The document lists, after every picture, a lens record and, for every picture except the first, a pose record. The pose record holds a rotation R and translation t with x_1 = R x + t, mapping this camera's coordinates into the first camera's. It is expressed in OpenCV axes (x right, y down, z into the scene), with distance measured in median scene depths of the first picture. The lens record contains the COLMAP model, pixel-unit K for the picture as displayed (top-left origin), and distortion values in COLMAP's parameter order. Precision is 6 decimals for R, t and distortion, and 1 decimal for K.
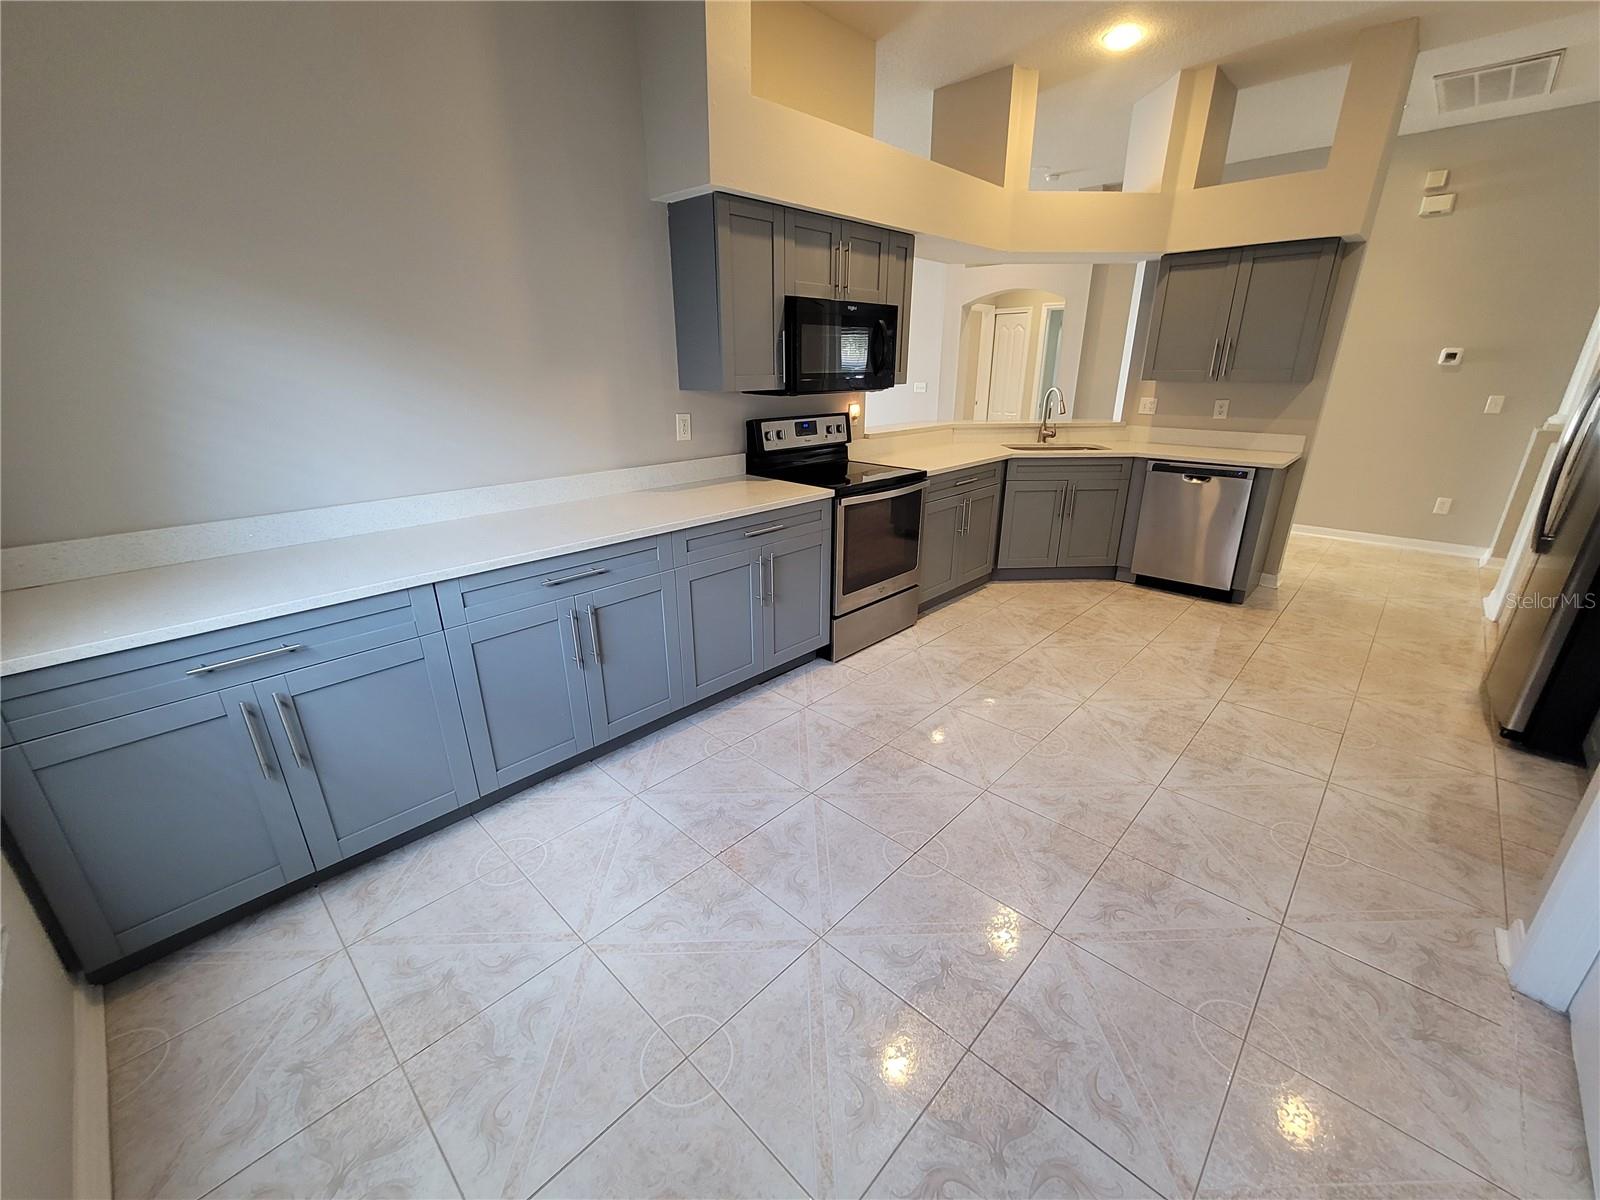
lens RADIAL K [[651.6, 0, 798.8], [0, 651.6, 606.5], [0, 0, 1]] dist [-0.004054, 0.001720]
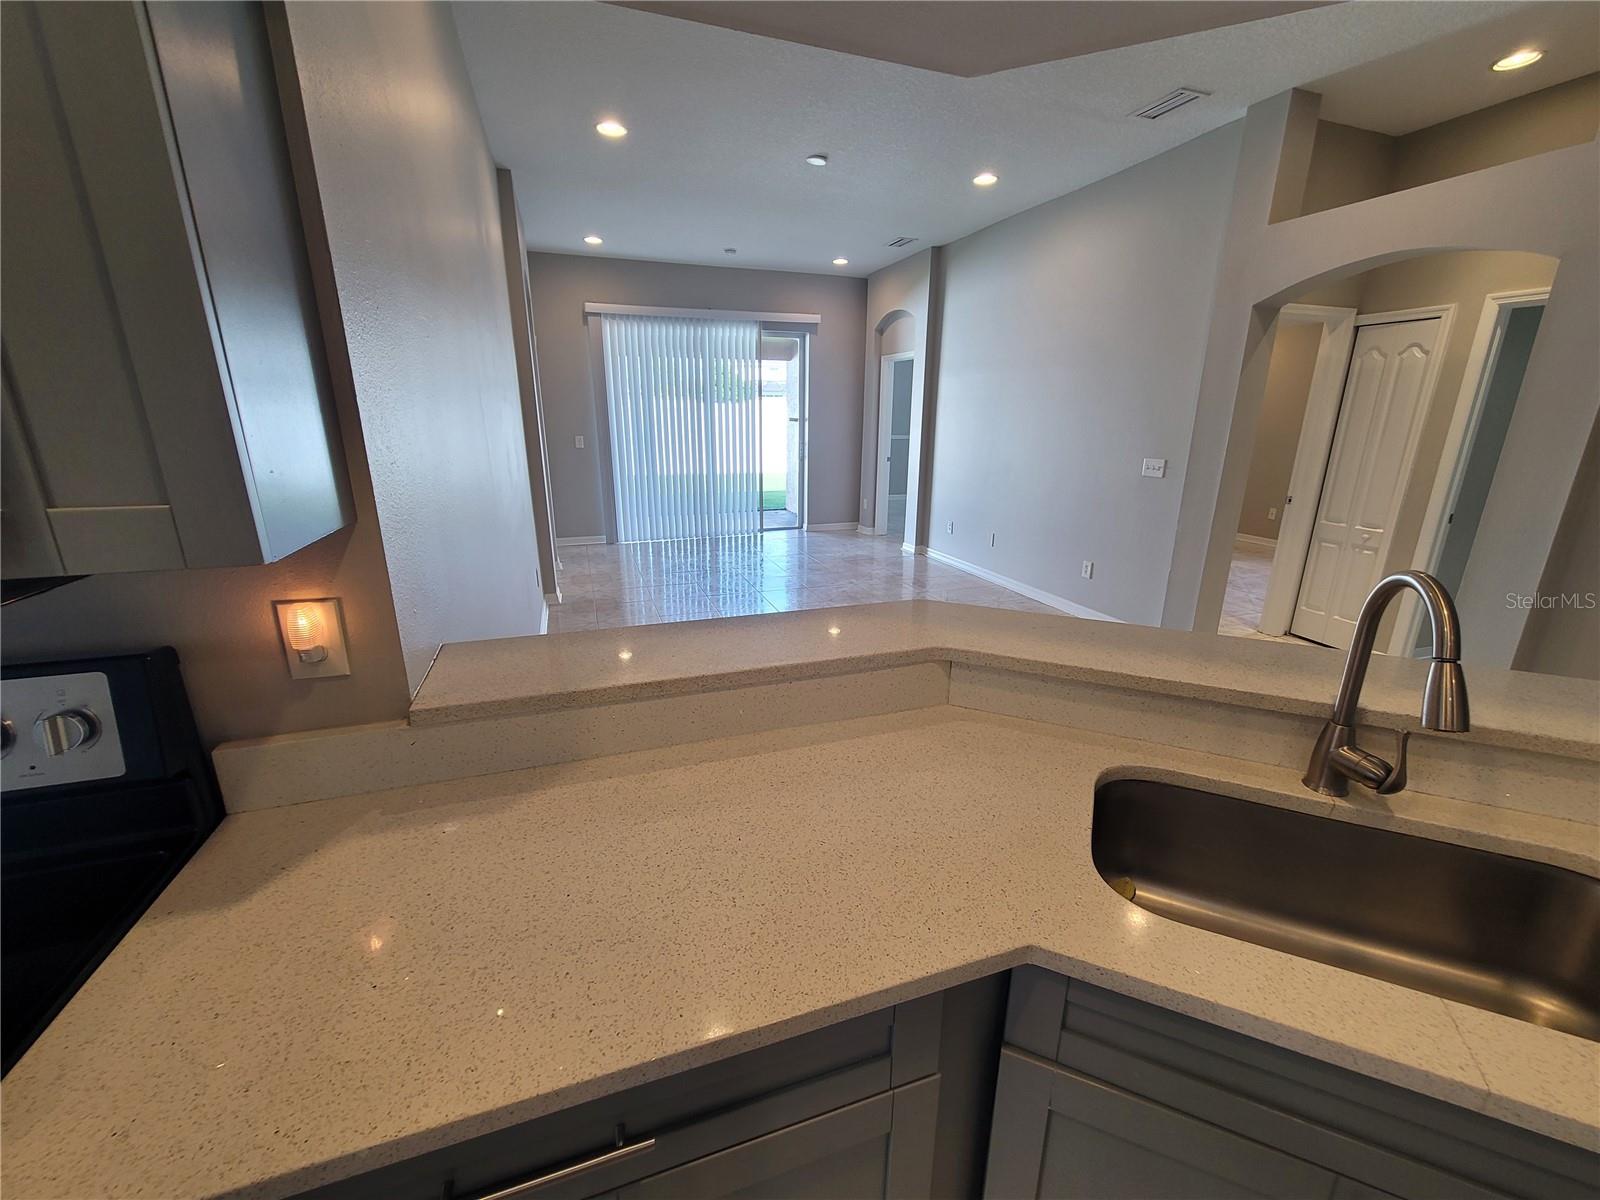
lens RADIAL K [[651.6, 0, 802.0], [0, 651.6, 605.7], [0, 0, 1]] dist [-0.004054, 0.001720]
pose [[0.890728, 0.138490, -0.432925, 0.372737], [-0.168205, 0.985268, -0.030894, -0.344163], [0.422269, 0.100338, 0.900900, 0.885660]]
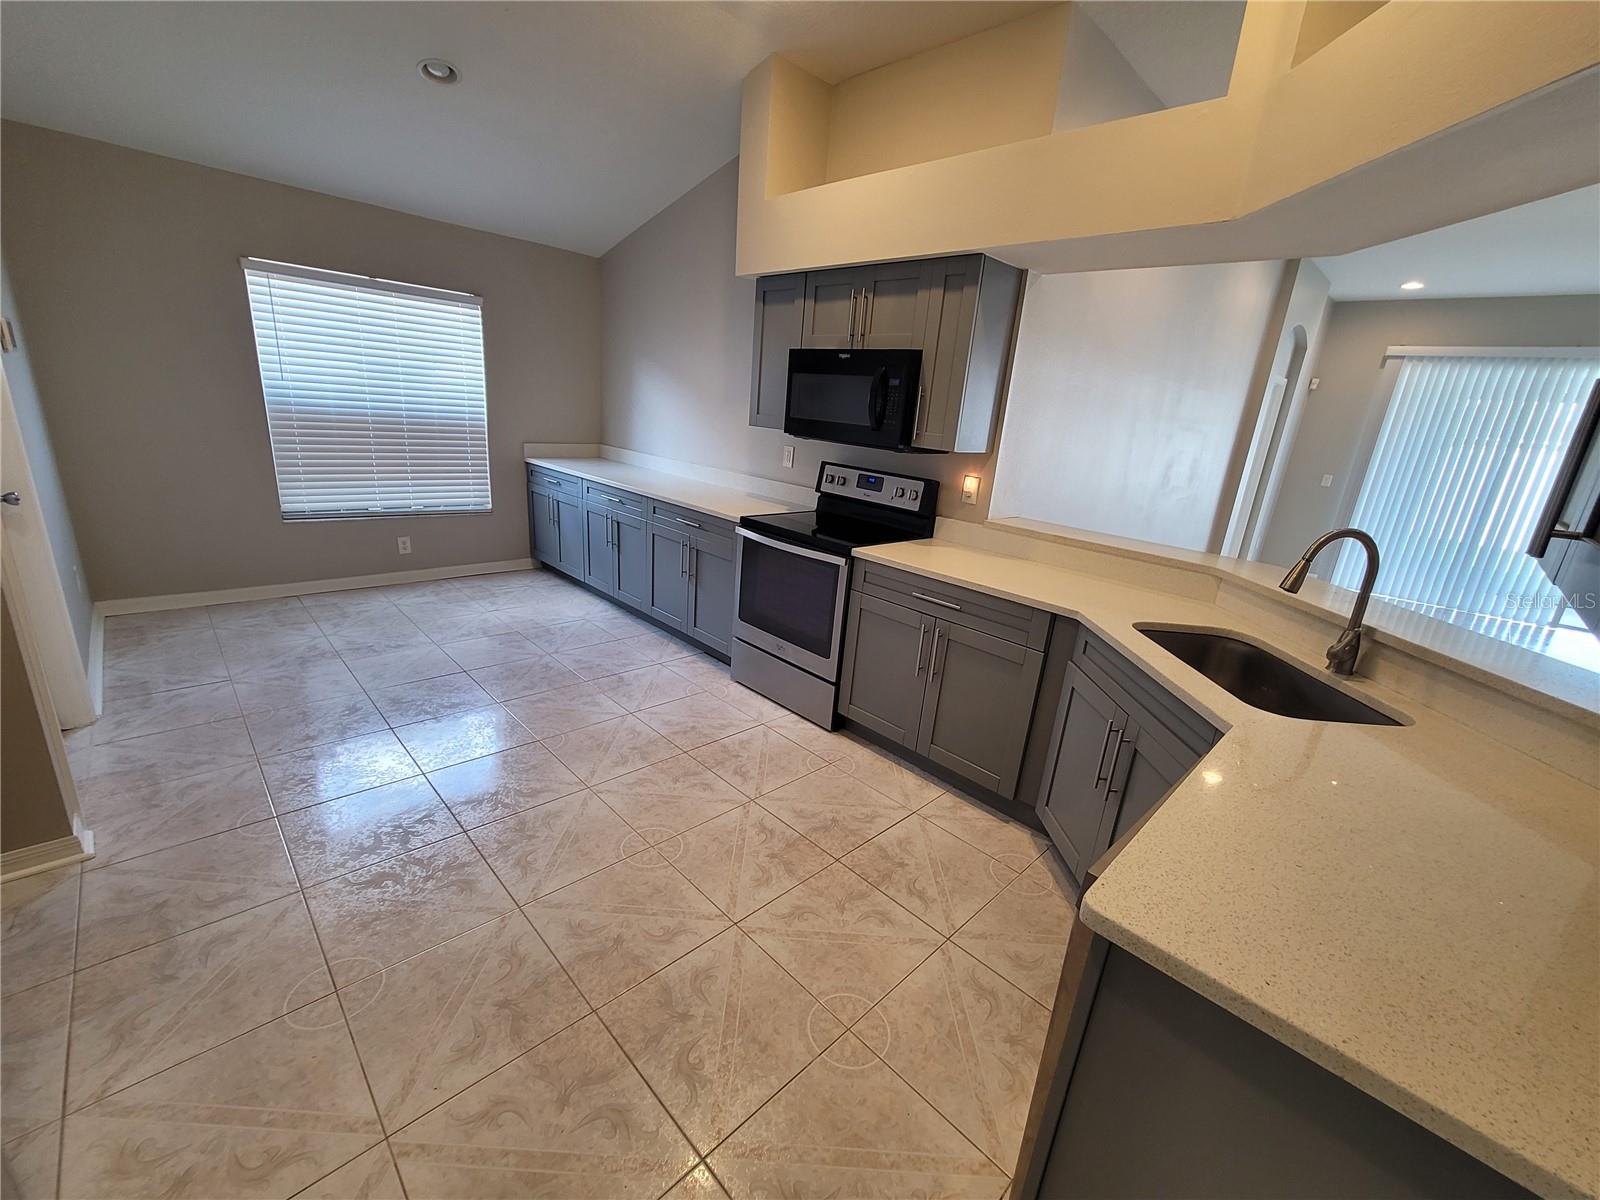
lens RADIAL K [[651.6, 0, 804.4], [0, 651.6, 606.2], [0, 0, 1]] dist [-0.004054, 0.001720]
pose [[-0.029162, 0.295868, -0.954783, 0.907716], [-0.427876, 0.859559, 0.279429, -0.319644], [0.903367, 0.416678, 0.101529, 0.831367]]
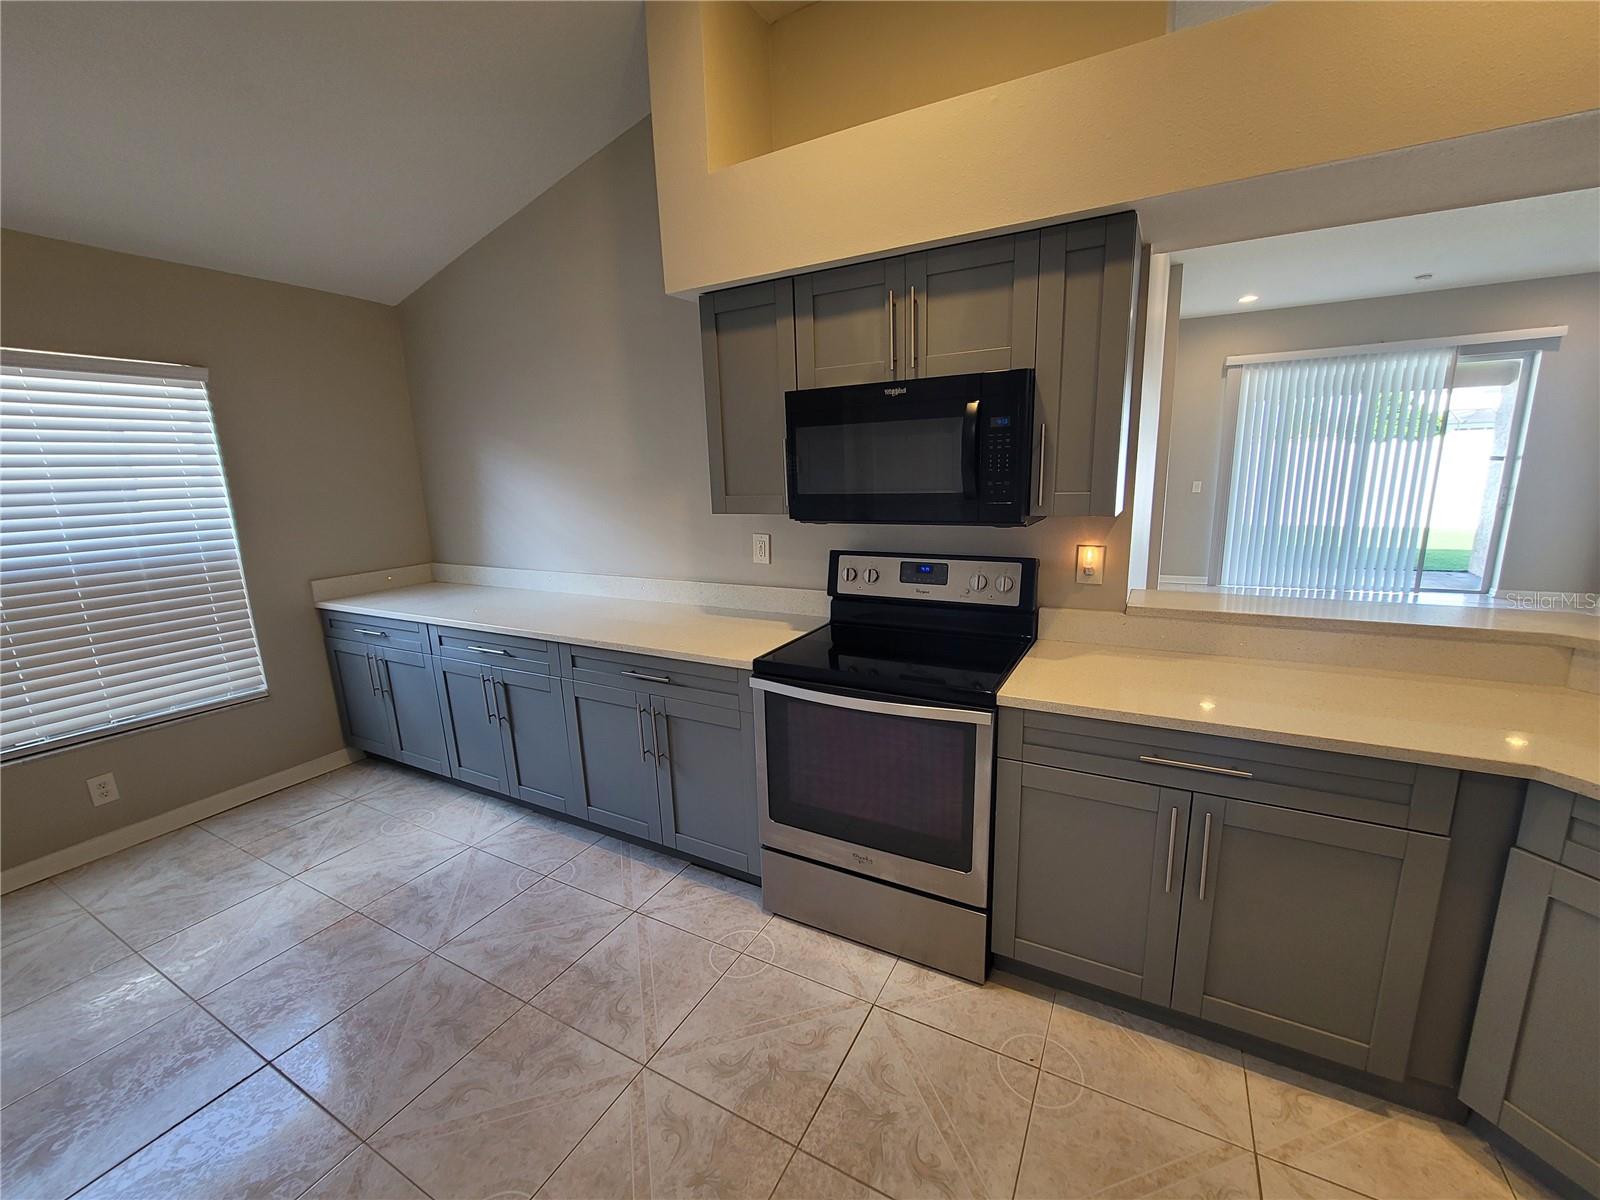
lens RADIAL K [[651.6, 0, 804.4], [0, 651.6, 606.9], [0, 0, 1]] dist [-0.004054, 0.001720]
pose [[0.260907, 0.194109, -0.945648, 0.556587], [-0.311651, 0.944062, 0.107798, -0.255766], [0.913675, 0.266586, 0.306806, 0.655258]]
